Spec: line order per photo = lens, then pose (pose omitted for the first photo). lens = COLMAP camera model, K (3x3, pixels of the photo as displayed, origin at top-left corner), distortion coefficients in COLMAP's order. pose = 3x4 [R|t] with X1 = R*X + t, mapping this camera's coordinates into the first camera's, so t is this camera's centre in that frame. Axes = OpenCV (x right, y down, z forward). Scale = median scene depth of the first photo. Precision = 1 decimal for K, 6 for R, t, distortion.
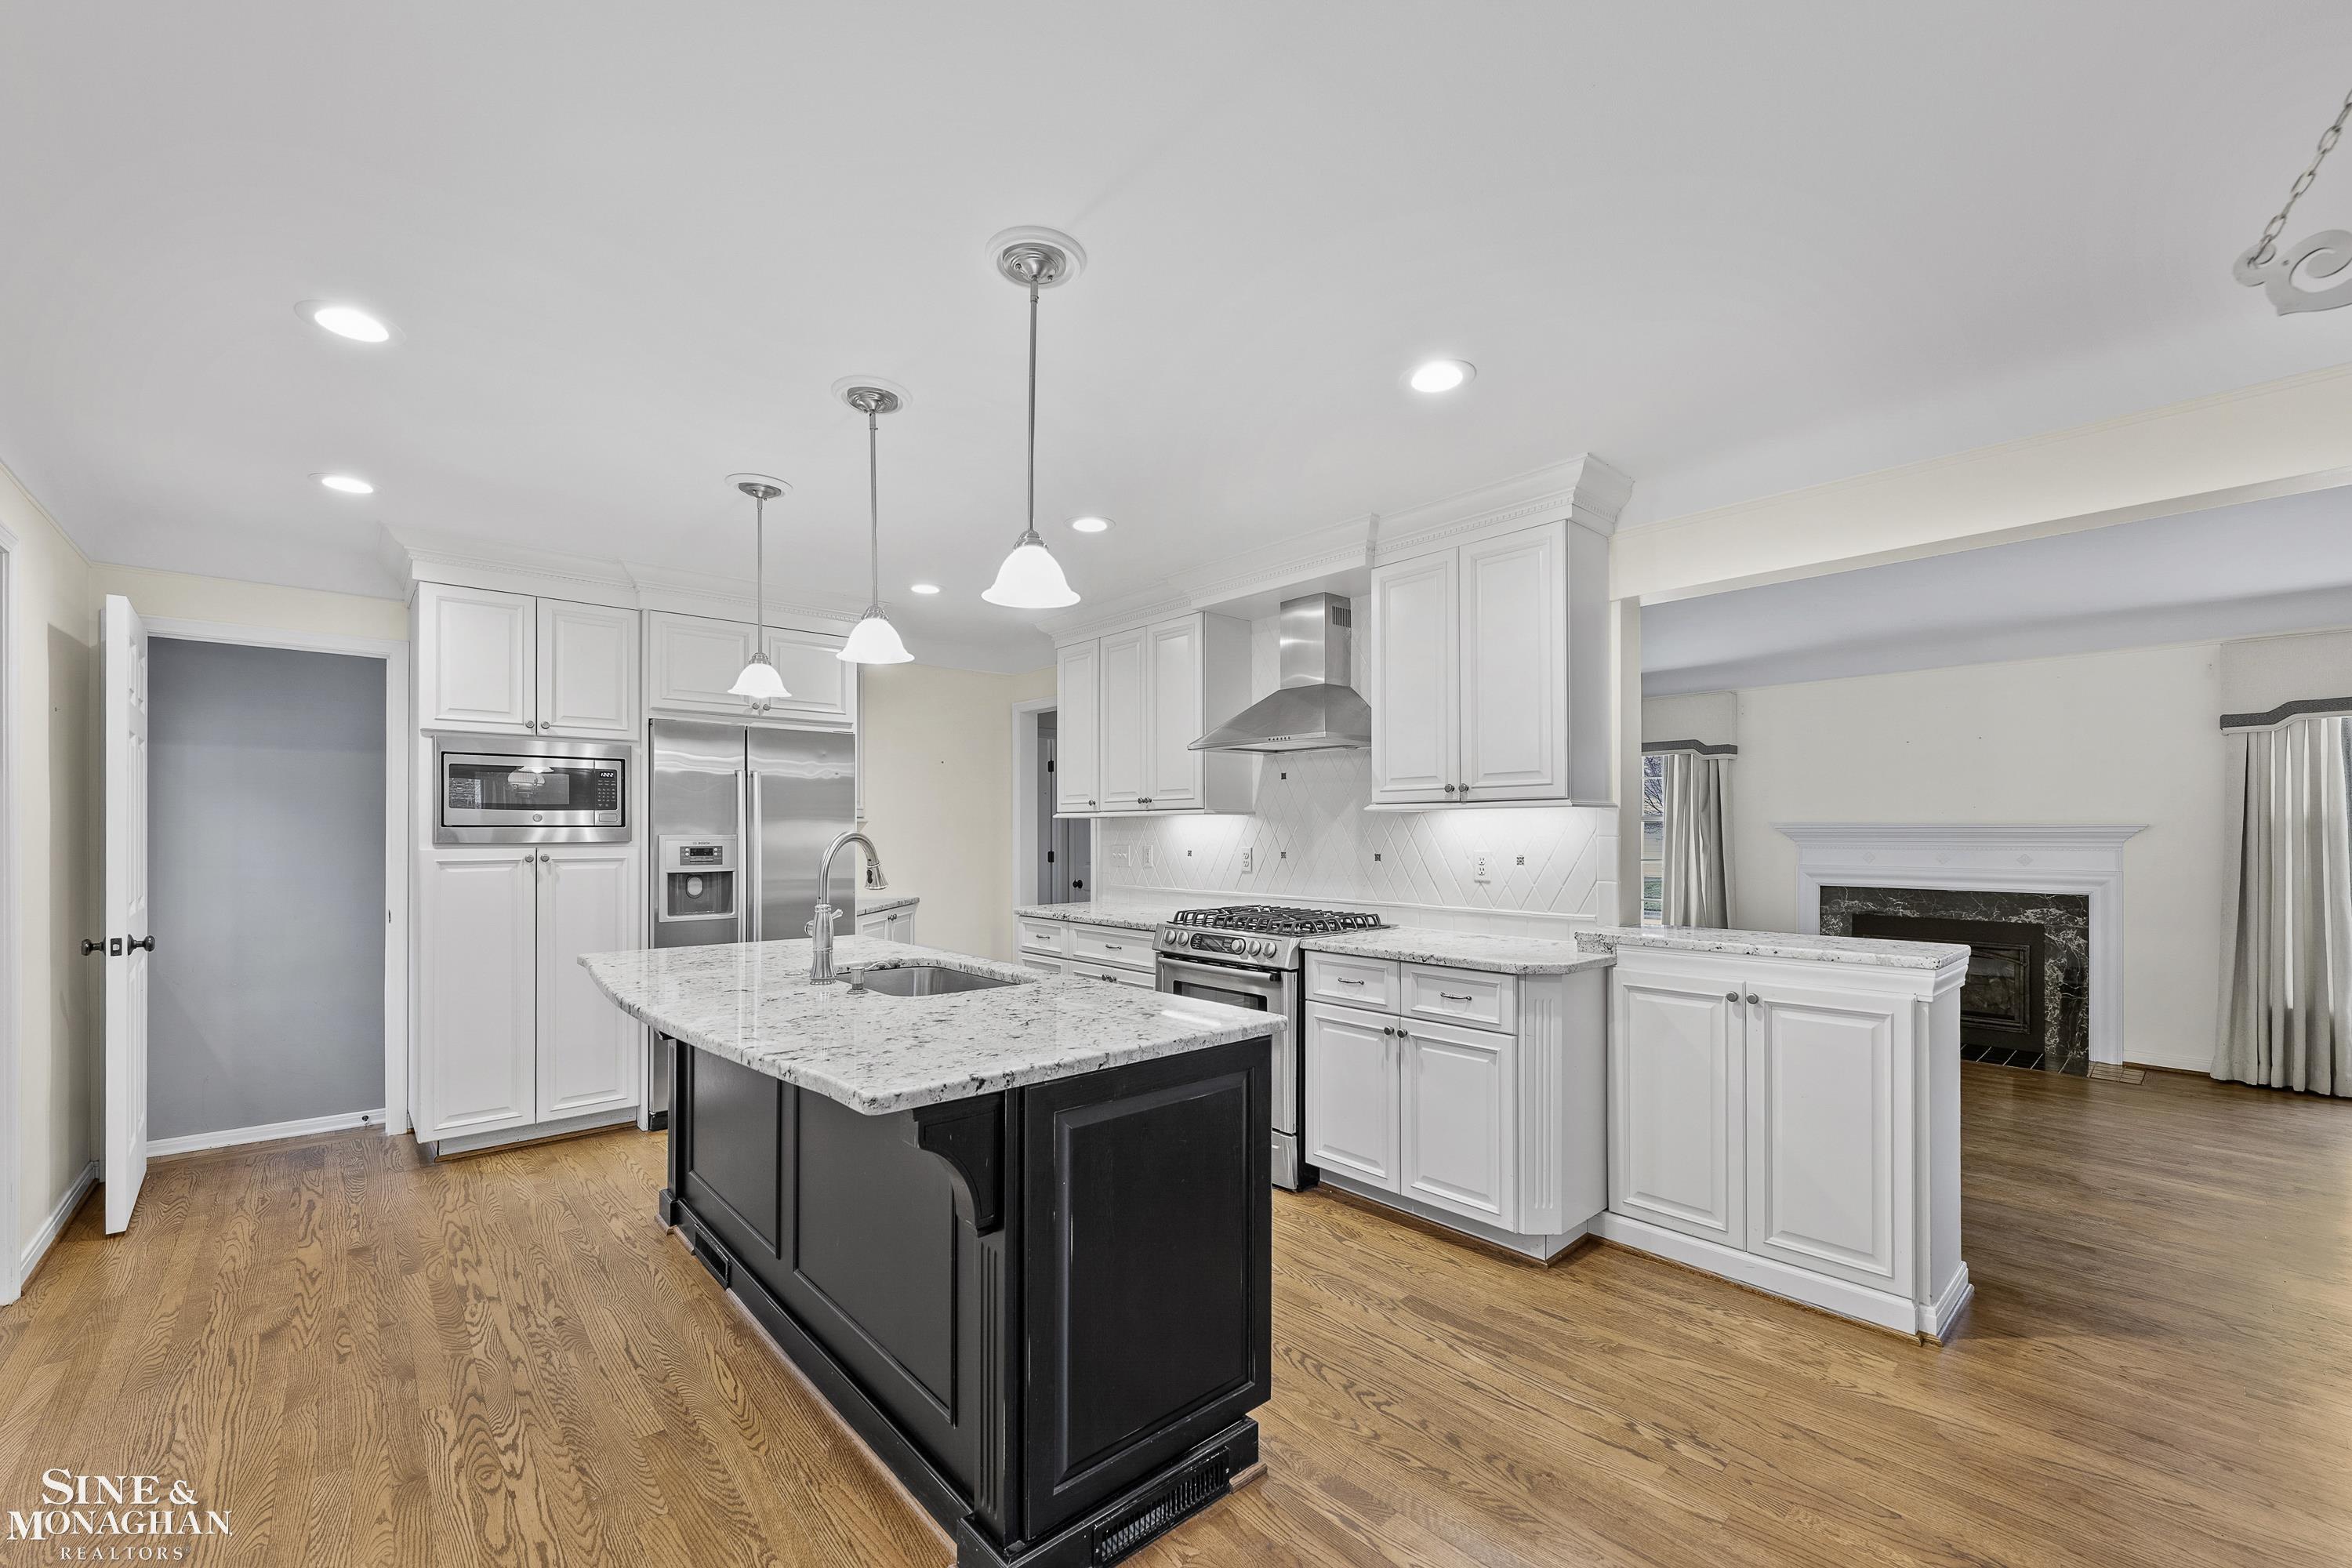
lens RADIAL K [[944.0, 0, 1188.1], [0, 944.0, 831.4], [0, 0, 1]] dist [-0.002923, -0.000133]
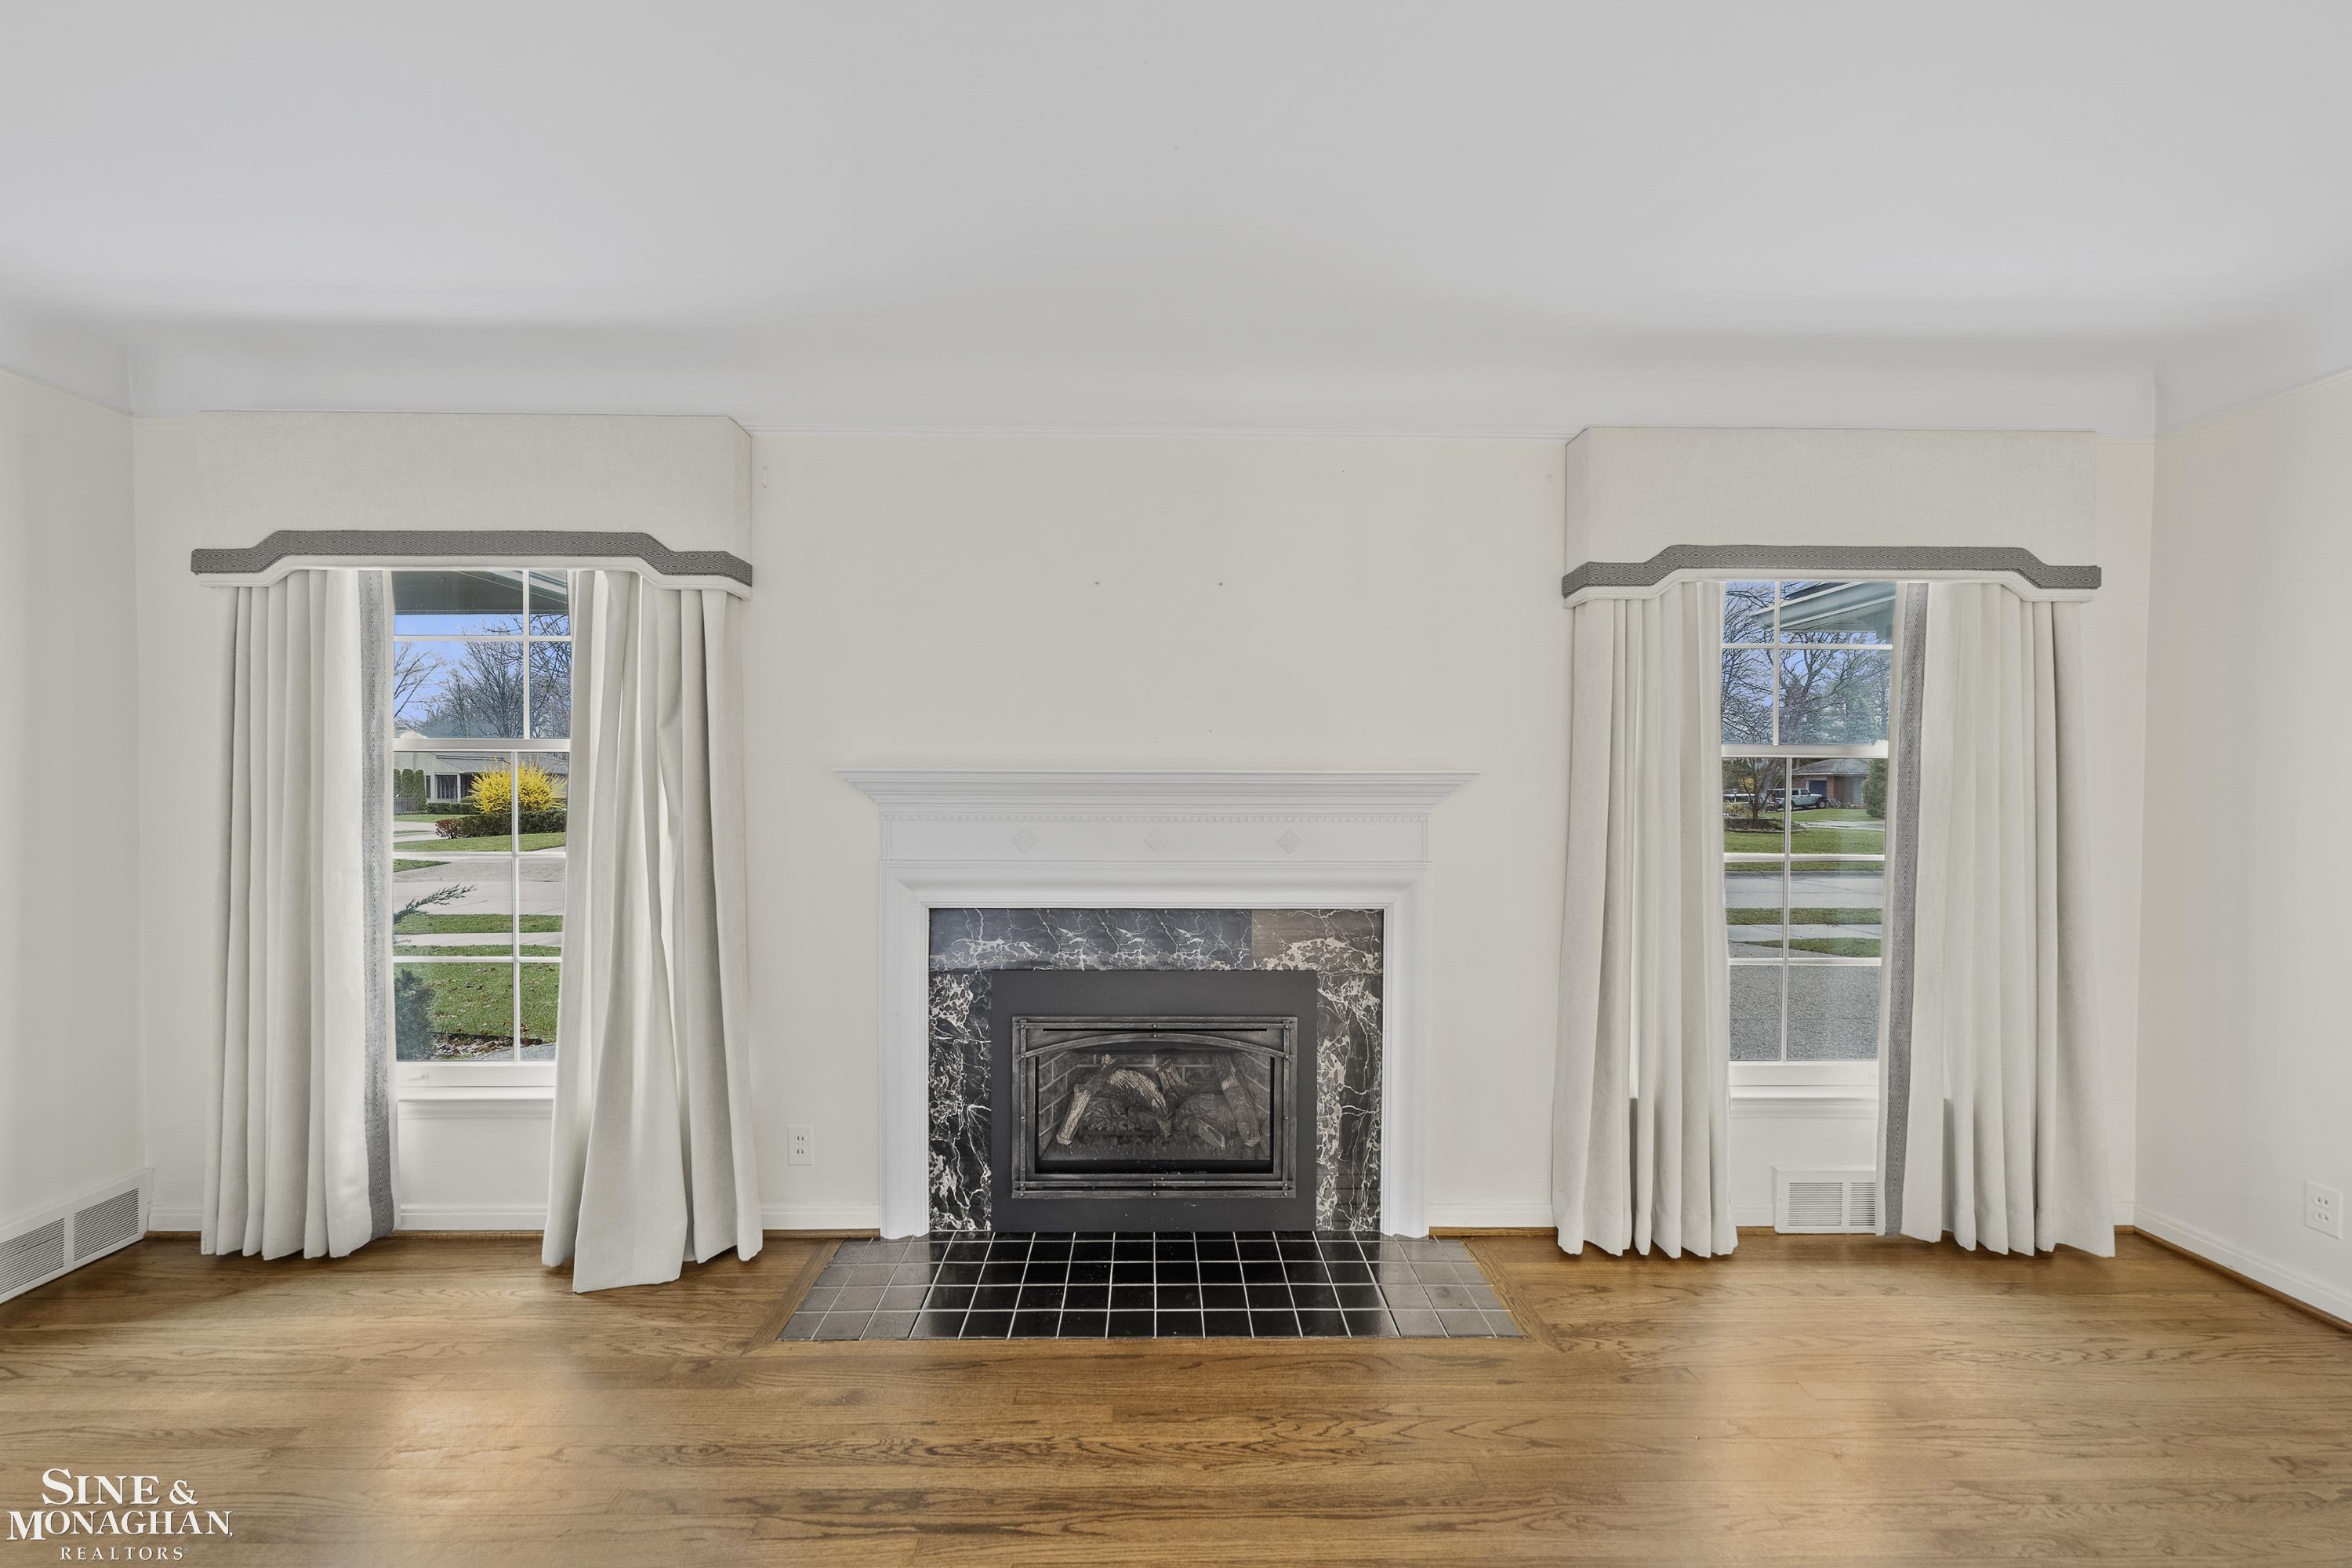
lens RADIAL K [[944.0, 0, 1183.6], [0, 944.0, 783.2], [0, 0, 1]] dist [-0.002923, -0.000133]
pose [[0.670584, 0.007617, 0.741795, 0.496584], [-0.006747, 0.999969, -0.004168, 0.002861], [-0.741803, -0.002210, 0.670614, 0.724350]]
